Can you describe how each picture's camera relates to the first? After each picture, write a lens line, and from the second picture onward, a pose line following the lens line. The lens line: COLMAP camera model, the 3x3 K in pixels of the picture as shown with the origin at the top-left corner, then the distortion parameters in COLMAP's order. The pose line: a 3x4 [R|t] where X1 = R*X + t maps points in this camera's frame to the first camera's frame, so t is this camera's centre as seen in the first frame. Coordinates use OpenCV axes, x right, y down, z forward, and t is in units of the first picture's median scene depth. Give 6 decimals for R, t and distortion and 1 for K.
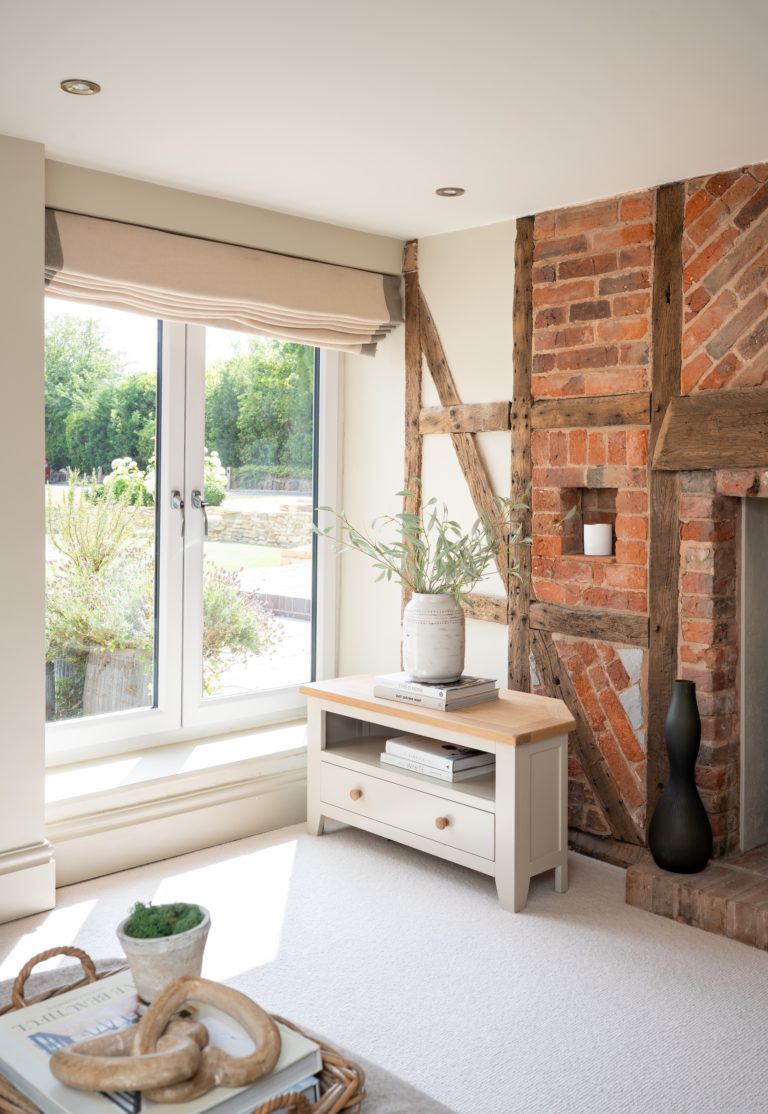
lens RADIAL K [[1063.3, 0, 384.0], [0, 1063.3, 557.0], [0, 0, 1]] dist [-0.001447, 0.017181]
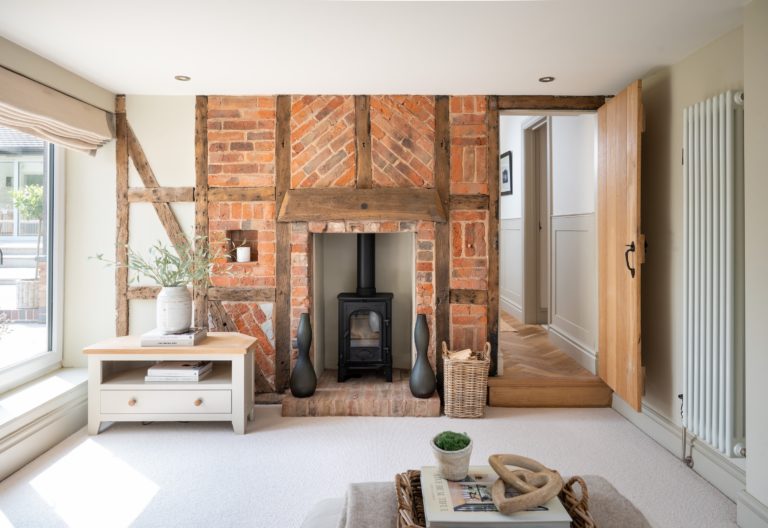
lens RADIAL K [[527.1, 0, 384.0], [0, 527.1, 264.0], [0, 0, 1]] dist [0.002827, -0.000177]
pose [[0.690835, -0.060049, 0.720515, -0.378734], [0.060888, 0.997837, 0.024782, -0.006664], [-0.720444, 0.026750, 0.692997, 0.073652]]
